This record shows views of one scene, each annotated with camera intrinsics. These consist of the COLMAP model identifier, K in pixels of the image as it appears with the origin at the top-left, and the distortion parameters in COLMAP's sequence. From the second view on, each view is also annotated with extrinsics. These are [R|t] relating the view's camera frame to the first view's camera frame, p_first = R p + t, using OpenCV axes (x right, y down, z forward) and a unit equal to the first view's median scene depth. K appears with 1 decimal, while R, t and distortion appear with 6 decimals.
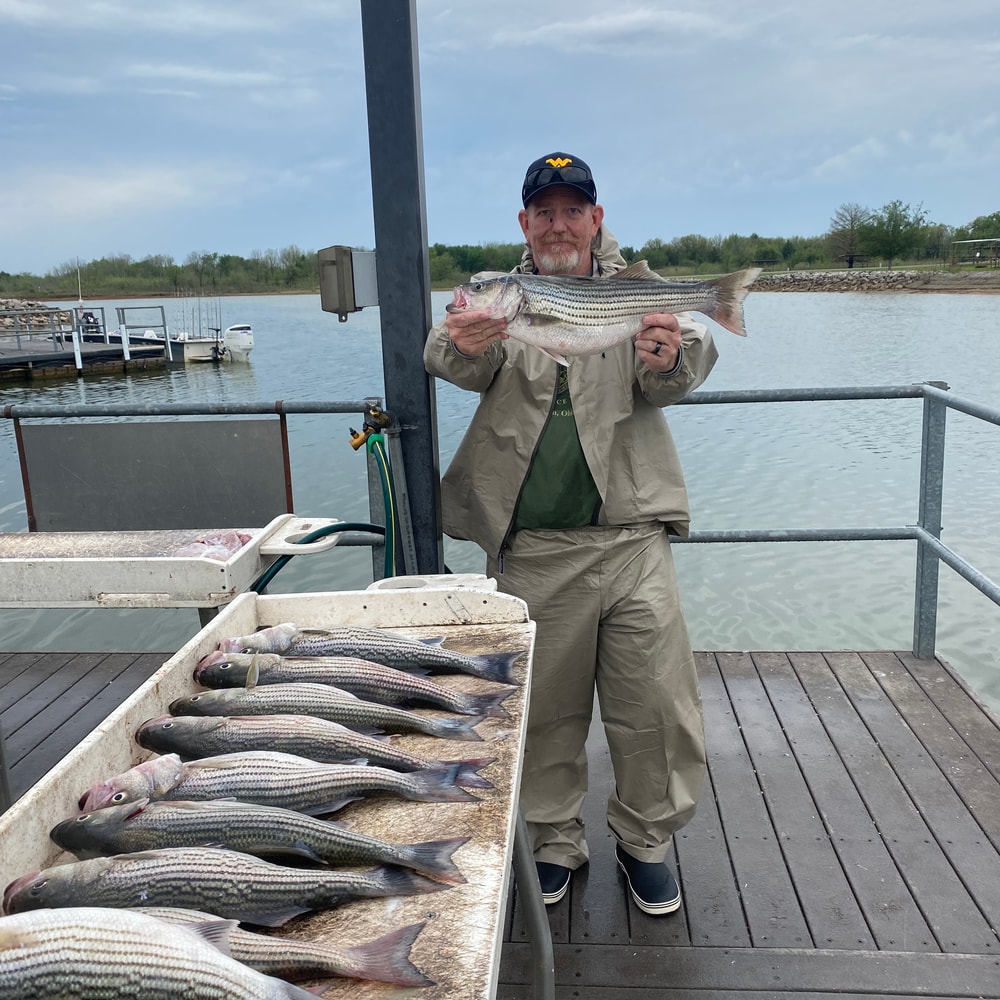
lens RADIAL K [[1022.2, 0, 498.2], [0, 1022.2, 531.4], [0, 0, 1]] dist [-0.011097, 0.026826]
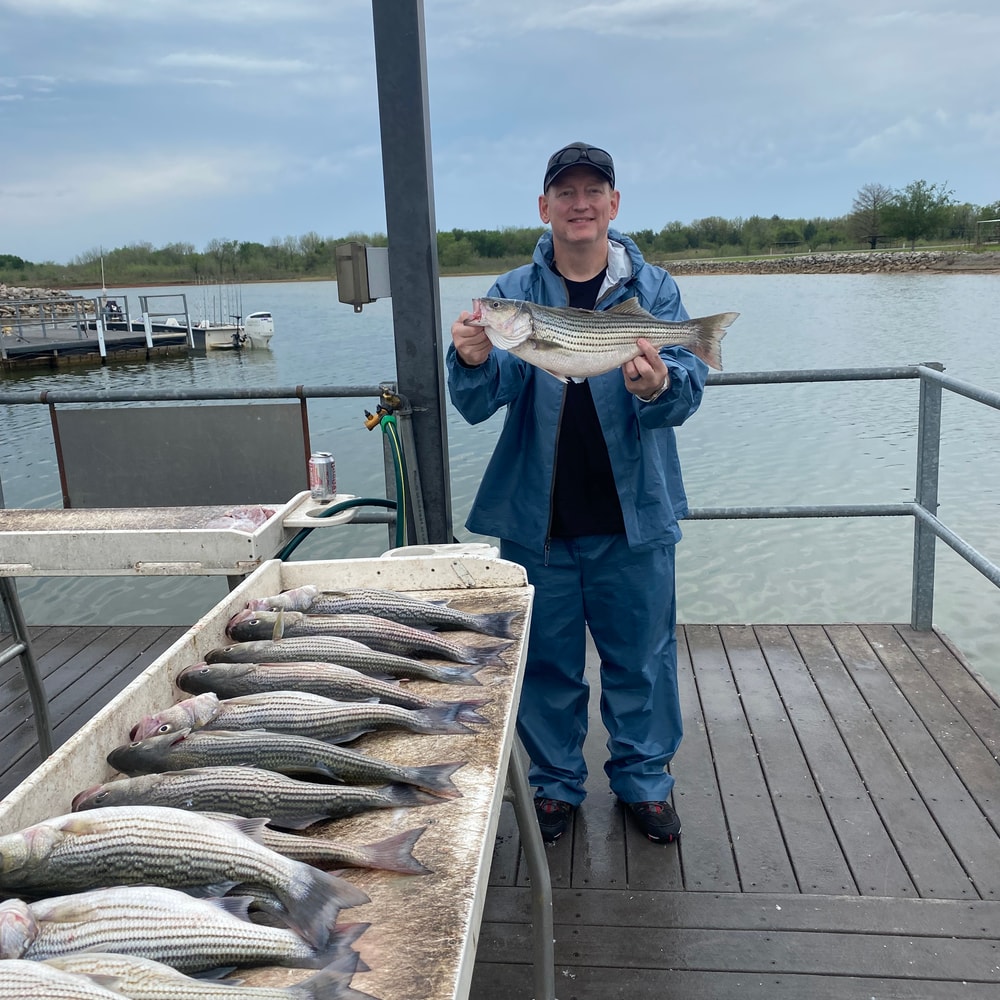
lens RADIAL K [[1033.3, 0, 500.0], [0, 1033.3, 500.0], [0, 0, 1]] dist [-0.010184, -0.018154]
pose [[0.999815, -0.004770, -0.018644, 0.020347], [0.004468, 0.999859, -0.016217, 0.013788], [0.018719, 0.016131, 0.999695, -0.105905]]
